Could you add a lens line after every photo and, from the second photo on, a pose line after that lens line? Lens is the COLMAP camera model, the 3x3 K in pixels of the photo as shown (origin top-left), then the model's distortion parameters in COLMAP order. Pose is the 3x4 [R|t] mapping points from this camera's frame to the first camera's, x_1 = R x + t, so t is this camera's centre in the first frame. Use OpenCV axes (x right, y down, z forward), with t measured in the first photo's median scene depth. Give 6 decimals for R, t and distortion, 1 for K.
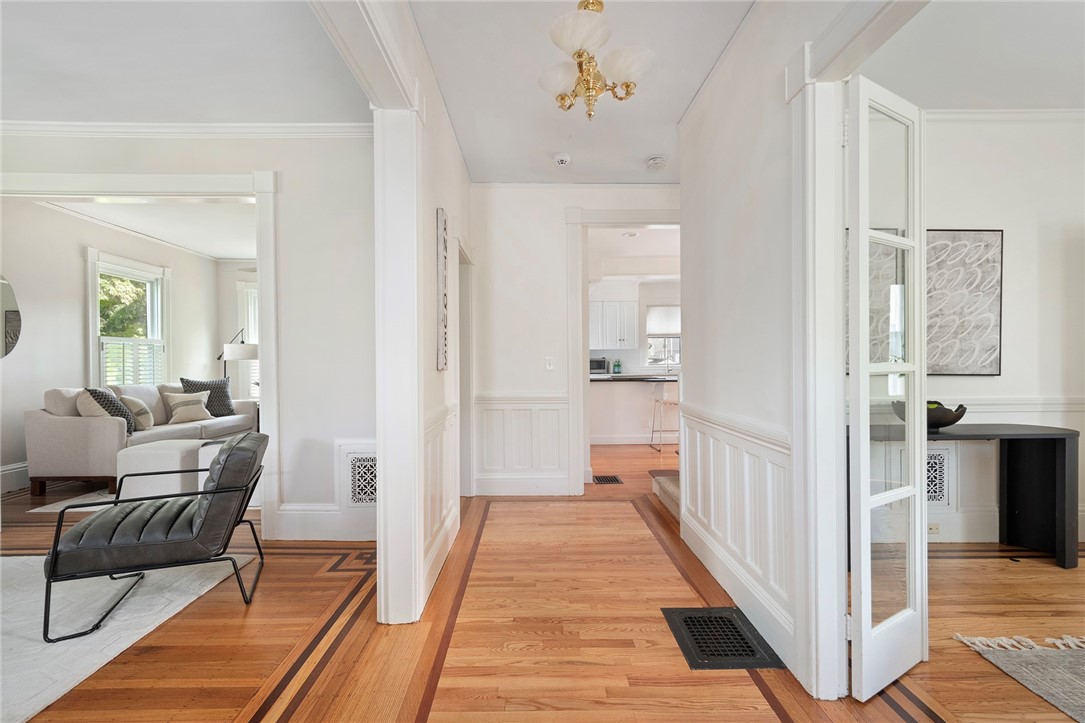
lens RADIAL K [[475.9, 0, 540.5], [0, 475.9, 364.5], [0, 0, 1]] dist [-0.000923, 0.000110]
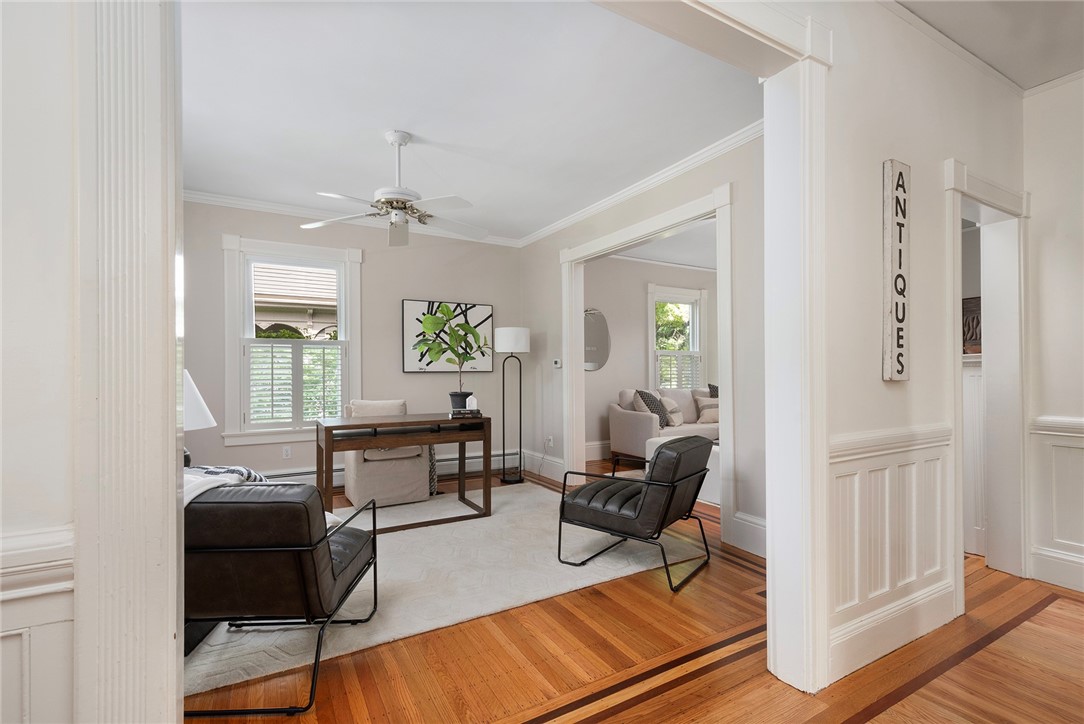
lens RADIAL K [[490.2, 0, 538.7], [0, 490.2, 373.6], [0, 0, 1]] dist [0.002368, 0.000669]
pose [[0.475879, 0.002003, -0.879508, 0.202367], [0.001268, 0.999995, 0.002964, -0.001665], [0.879510, -0.002525, 0.475874, 0.167707]]
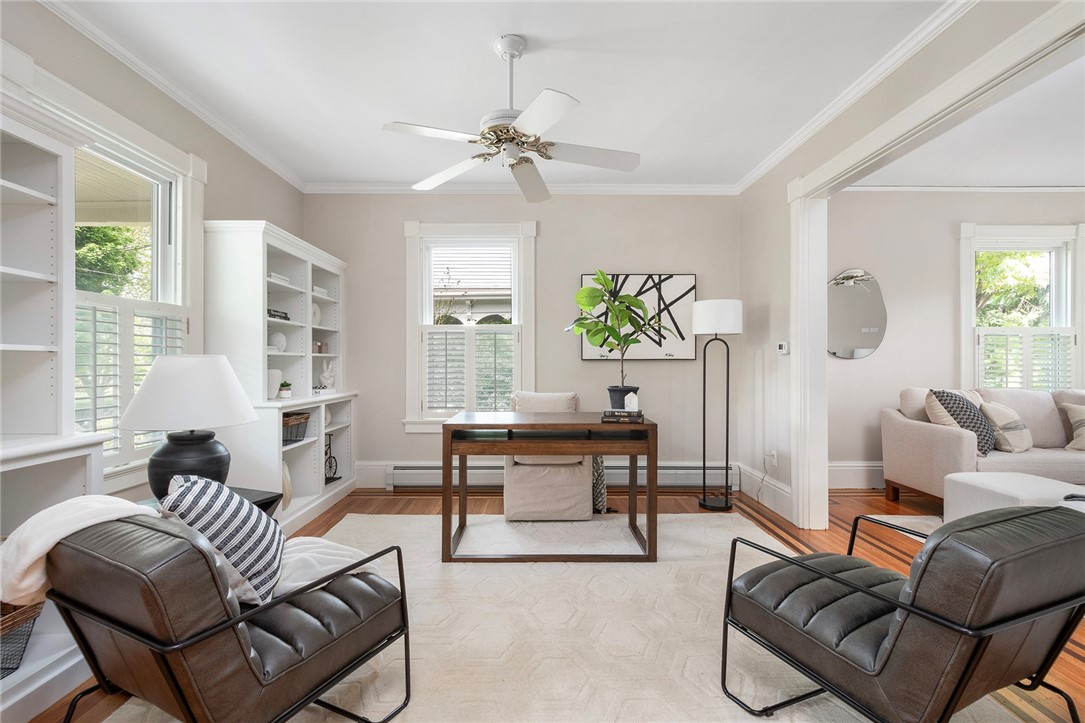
lens RADIAL K [[486.3, 0, 538.7], [0, 486.3, 364.5], [0, 0, 1]] dist [0.001606, 0.000592]
pose [[-0.017143, 0.008447, -0.999817, -0.134442], [-0.003049, 0.999959, 0.008501, -0.000201], [0.999848, 0.003194, -0.017117, 0.522497]]
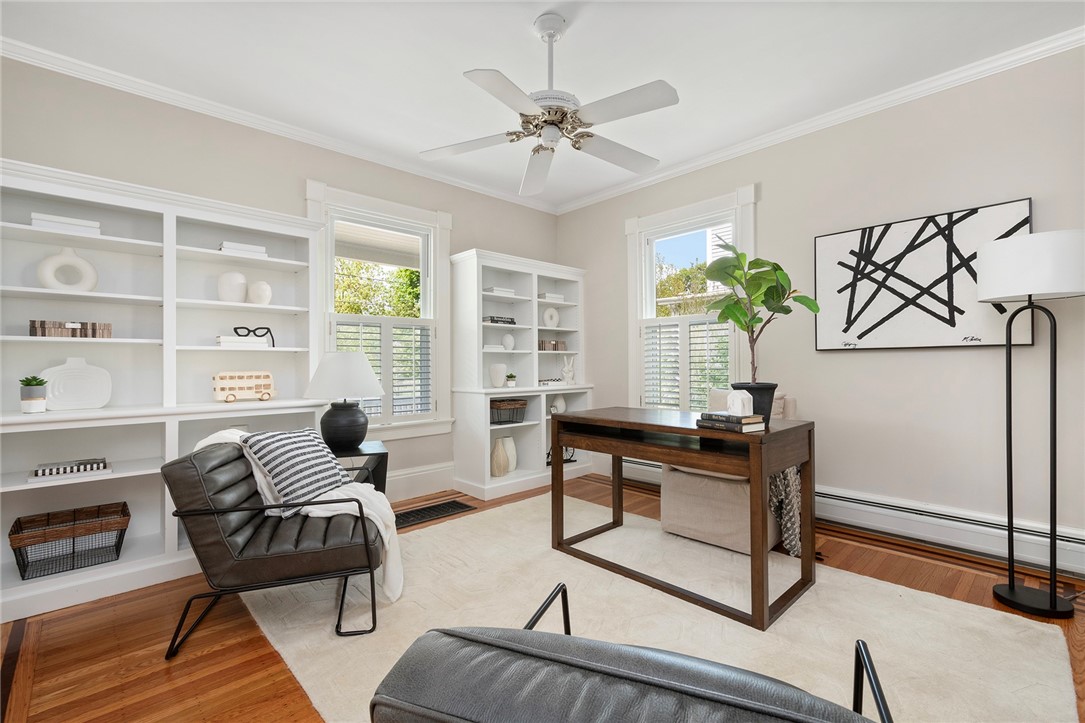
lens RADIAL K [[475.9, 0, 540.5], [0, 475.9, 364.5], [0, 0, 1]] dist [-0.000923, 0.000110]
pose [[-0.740427, 0.010208, -0.672059, -0.463412], [0.008809, 0.999946, 0.005483, 0.021411], [0.672079, -0.001860, -0.740477, 1.094052]]
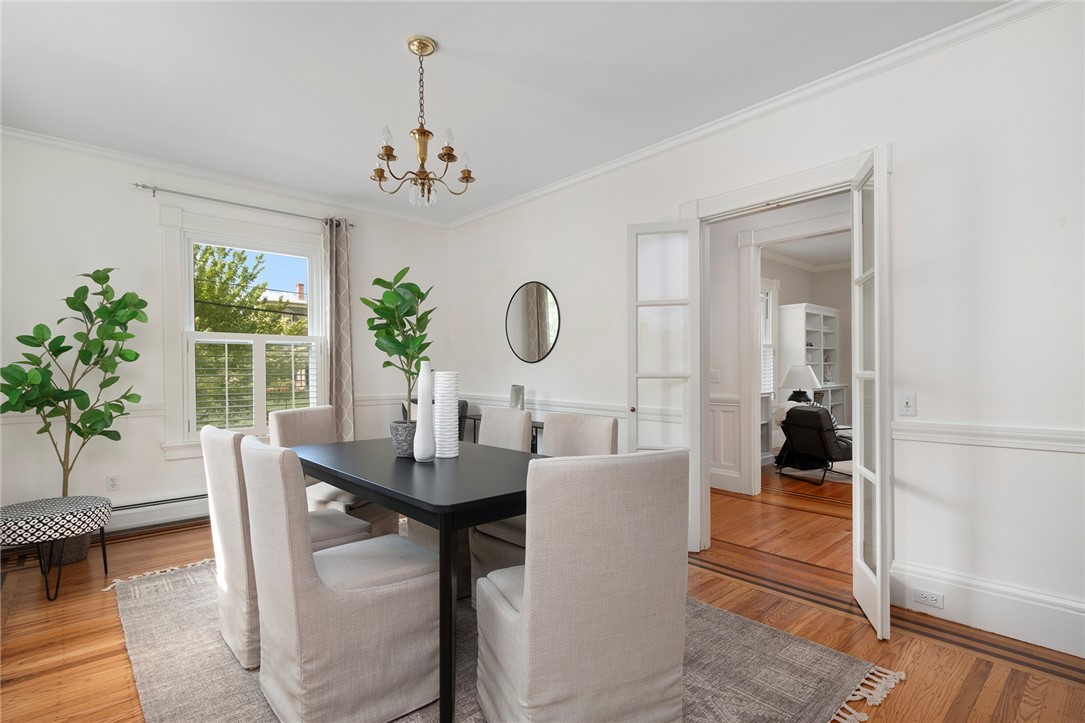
lens RADIAL K [[528.7, 0, 542.5], [0, 528.7, 366.3], [0, 0, 1]] dist [0.000222, 0.000029]
pose [[-0.757560, 0.007666, -0.652721, 1.642521], [0.007817, 0.999966, 0.002671, -0.018848], [0.652719, -0.003079, -0.757594, 1.068068]]
